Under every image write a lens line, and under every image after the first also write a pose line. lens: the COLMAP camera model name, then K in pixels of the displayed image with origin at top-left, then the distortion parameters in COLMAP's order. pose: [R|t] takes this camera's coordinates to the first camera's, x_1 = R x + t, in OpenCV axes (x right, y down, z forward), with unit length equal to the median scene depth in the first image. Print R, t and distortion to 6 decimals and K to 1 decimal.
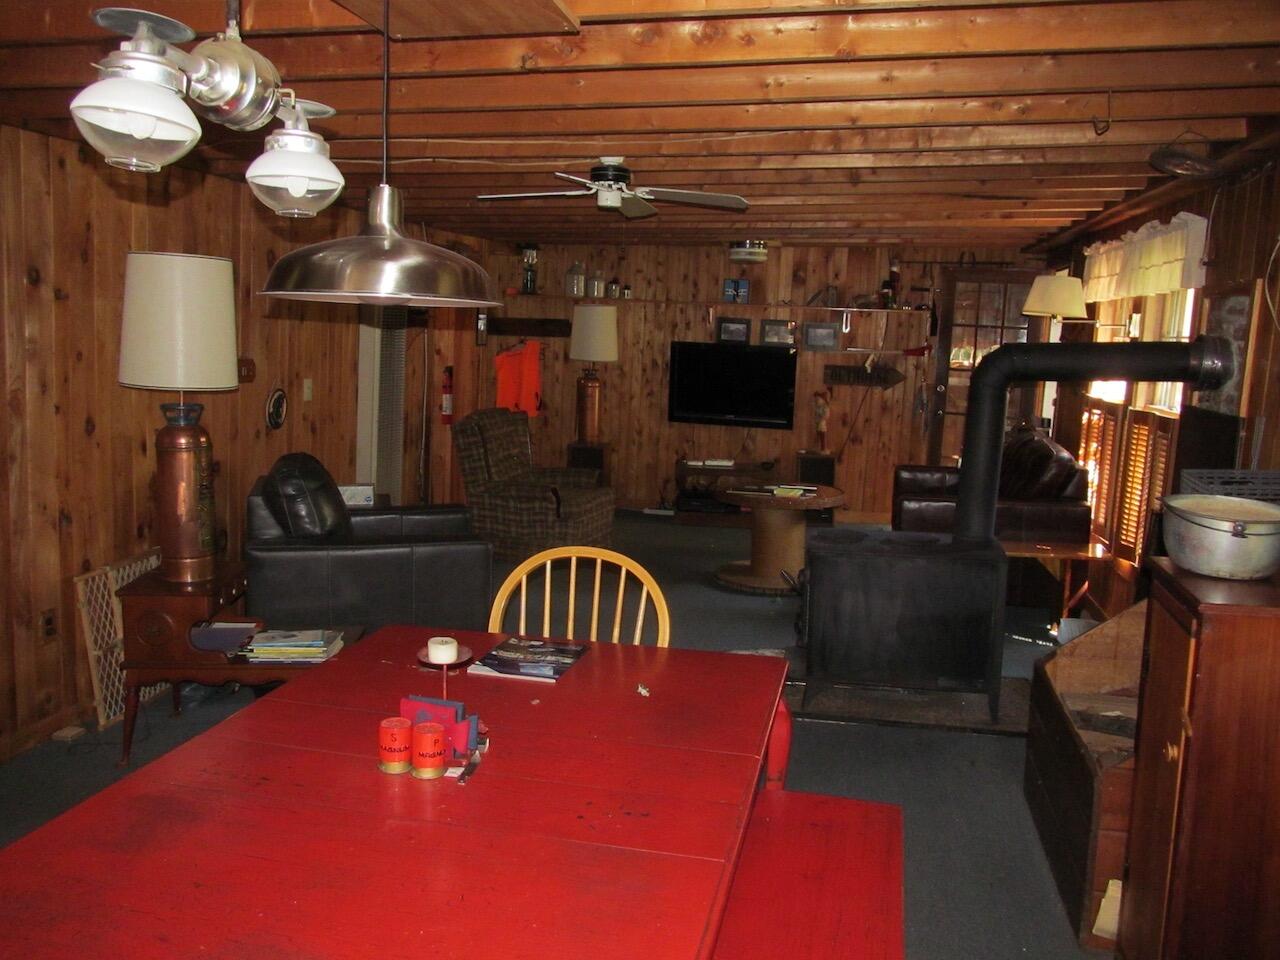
lens RADIAL K [[1045.9, 0, 640.0], [0, 1045.9, 480.0], [0, 0, 1]] dist [-0.072523, 0.003688]
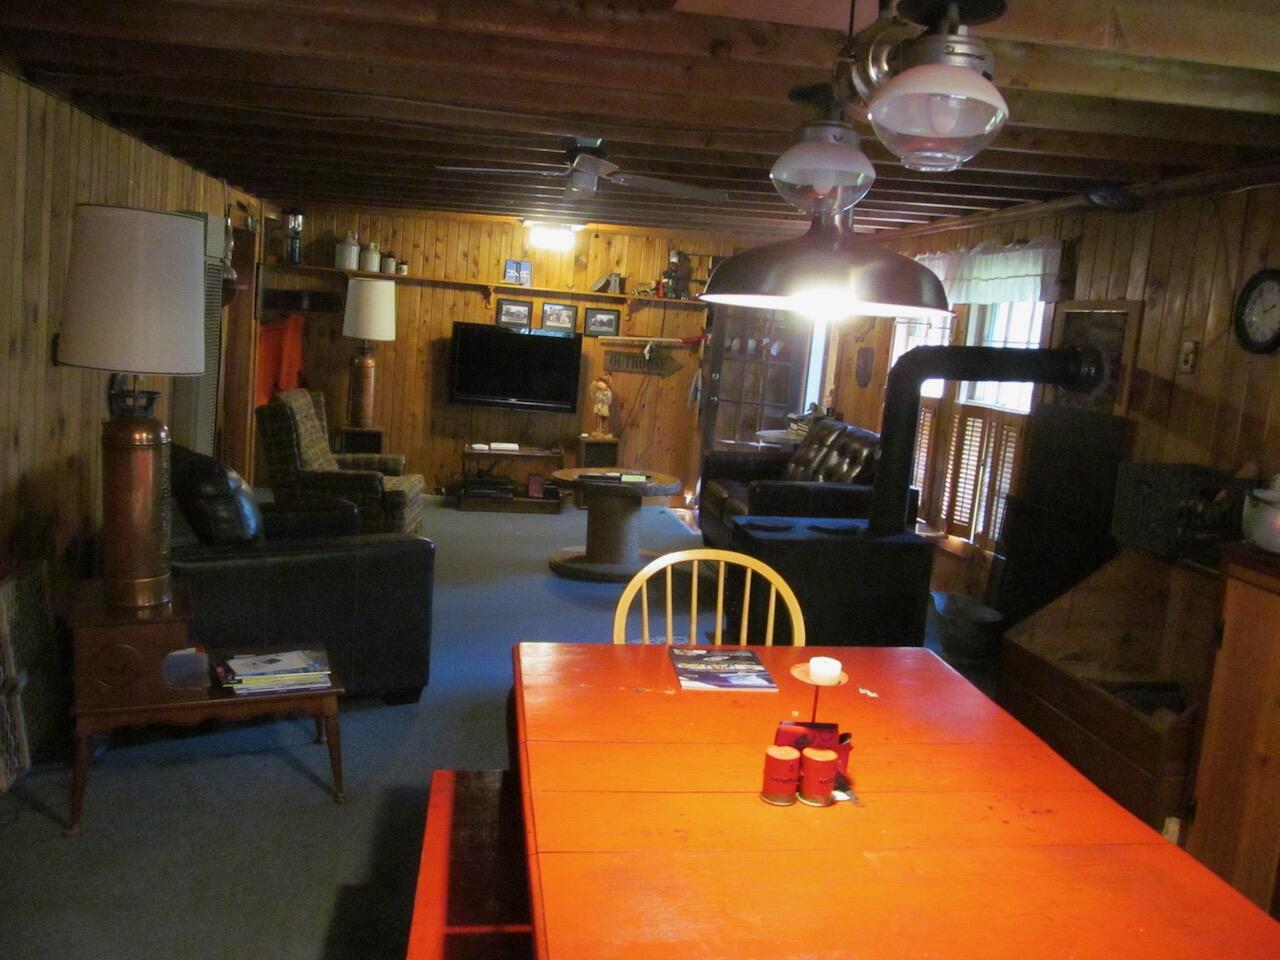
lens RADIAL K [[1045.9, 0, 640.0], [0, 1045.9, 480.0], [0, 0, 1]] dist [-0.072523, 0.003688]
pose [[0.932775, -0.011917, 0.360263, -0.290767], [0.003938, 0.999731, 0.022872, -0.014423], [-0.360439, -0.019916, 0.932570, 0.072941]]
